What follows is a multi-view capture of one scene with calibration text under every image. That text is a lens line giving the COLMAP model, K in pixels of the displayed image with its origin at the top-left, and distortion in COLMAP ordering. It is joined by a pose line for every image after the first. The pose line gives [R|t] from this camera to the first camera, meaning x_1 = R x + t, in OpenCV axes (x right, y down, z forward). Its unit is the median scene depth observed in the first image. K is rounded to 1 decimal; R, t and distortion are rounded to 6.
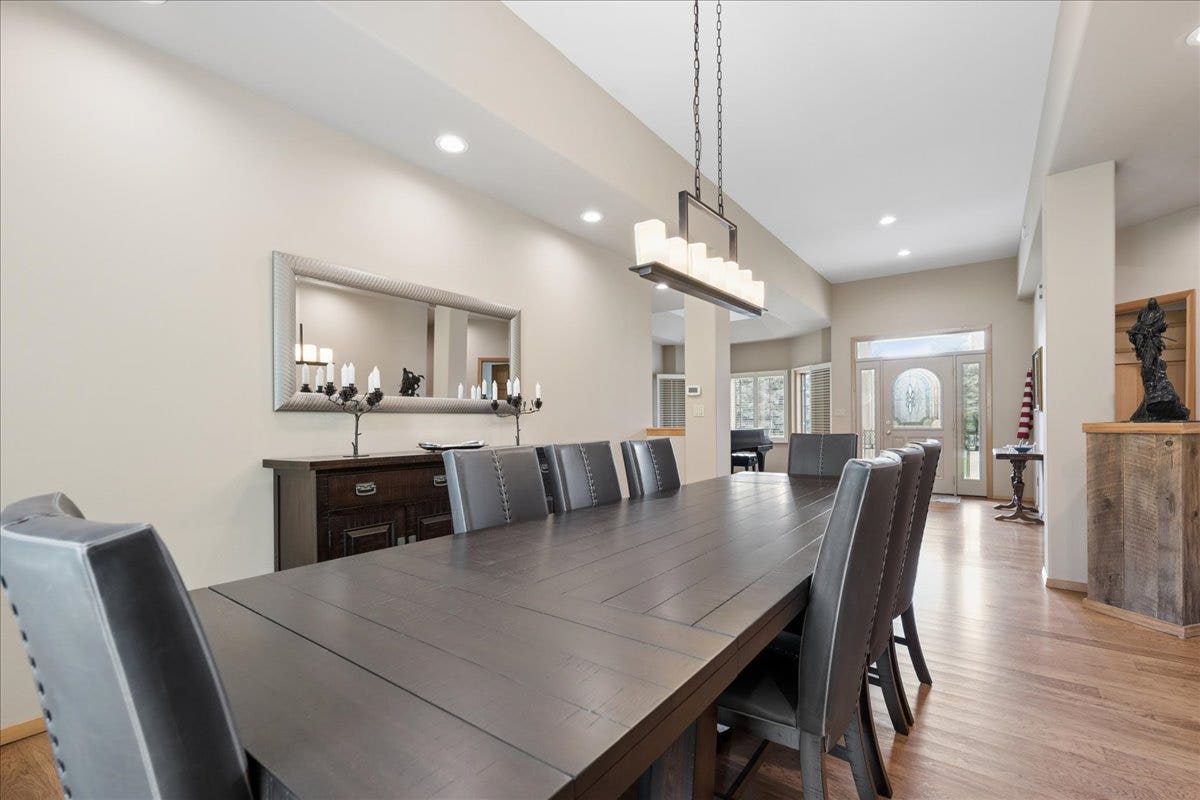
lens RADIAL K [[522.2, 0, 600.0], [0, 522.2, 415.6], [0, 0, 1]] dist [-0.022715, 0.000032]
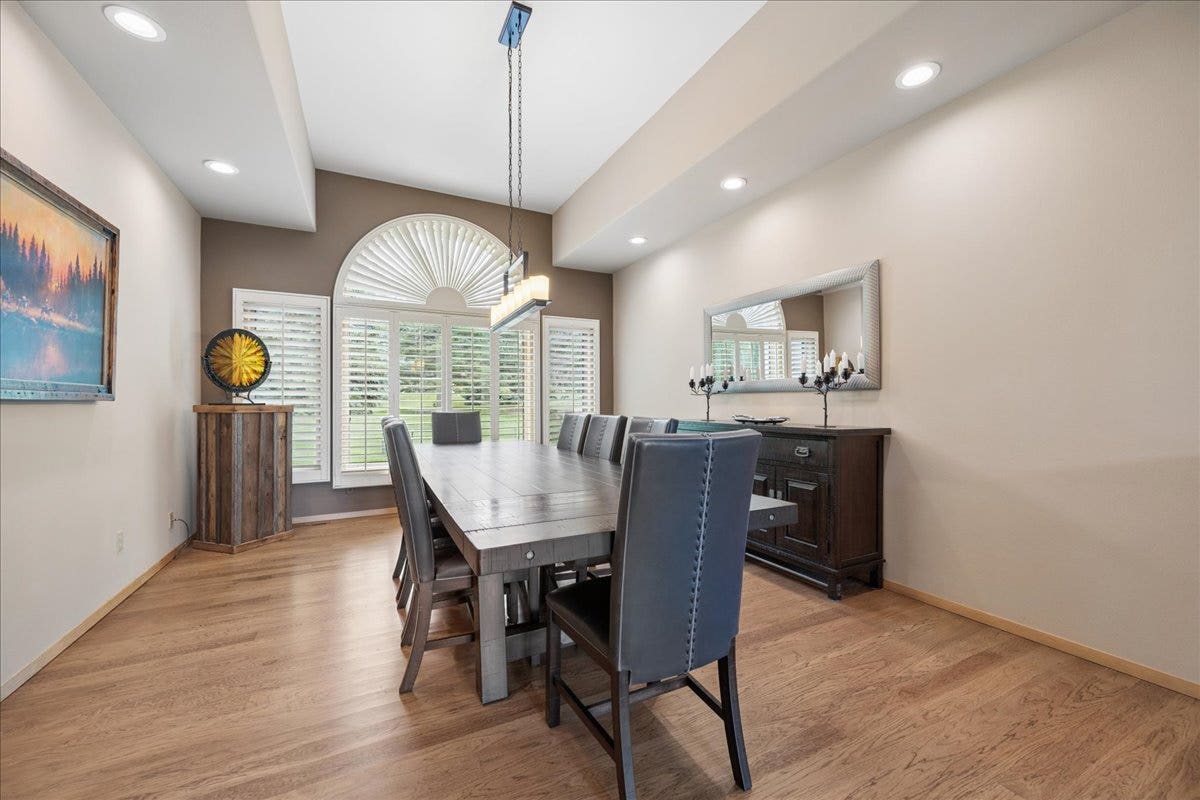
lens RADIAL K [[466.6, 0, 600.0], [0, 466.6, 400.0], [0, 0, 1]] dist [-0.000913, -0.000046]
pose [[-0.450504, 0.011034, -0.892706, 0.771643], [0.015195, 0.999874, 0.004691, 0.003680], [0.892645, -0.011451, -0.450615, 1.071915]]
